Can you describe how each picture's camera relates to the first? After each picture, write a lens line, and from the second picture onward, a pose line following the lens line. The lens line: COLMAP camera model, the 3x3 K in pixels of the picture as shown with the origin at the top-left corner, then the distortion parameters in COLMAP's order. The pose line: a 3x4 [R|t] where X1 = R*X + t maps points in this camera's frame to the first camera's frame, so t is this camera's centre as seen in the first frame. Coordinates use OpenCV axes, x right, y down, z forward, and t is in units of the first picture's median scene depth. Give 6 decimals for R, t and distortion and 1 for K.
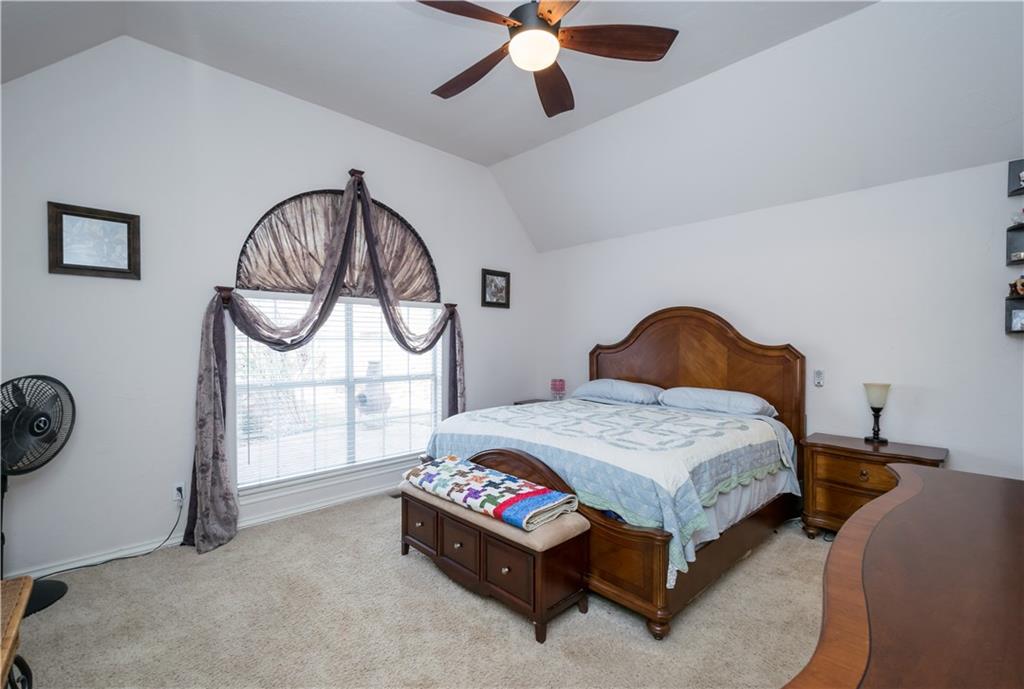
lens RADIAL K [[455.3, 0, 515.9], [0, 455.3, 346.6], [0, 0, 1]] dist [0.015251, -0.002532]
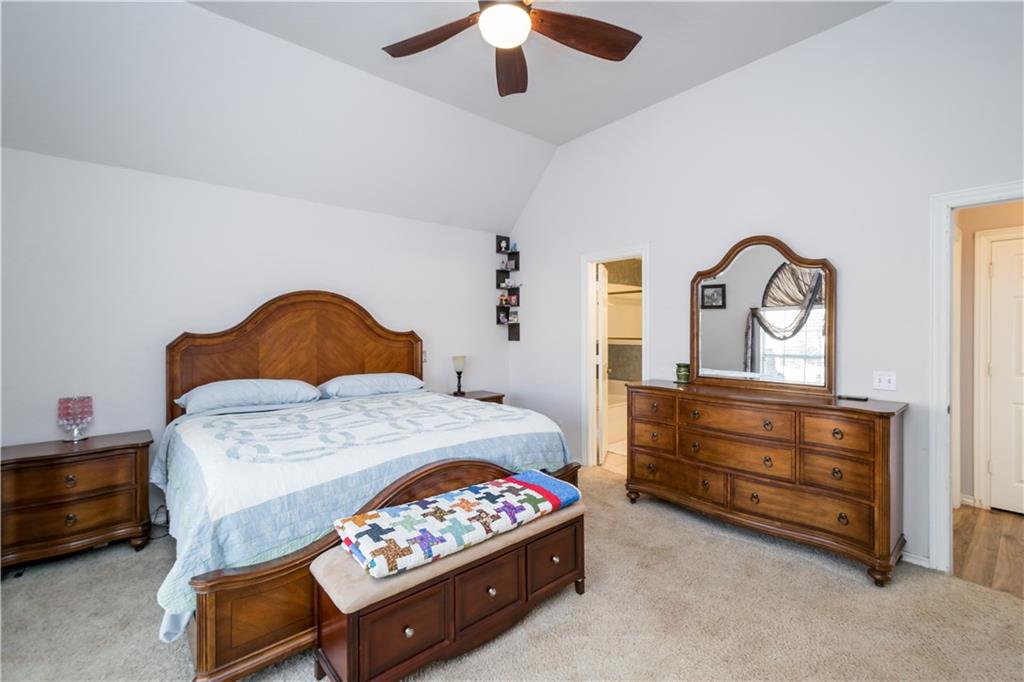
lens RADIAL K [[449.4, 0, 516.2], [0, 449.4, 333.8], [0, 0, 1]] dist [0.021082, -0.007068]
pose [[0.047519, -0.011053, 0.998809, -0.801779], [0.011105, 0.999883, 0.010537, -0.008609], [-0.998809, 0.010591, 0.047636, 0.829058]]
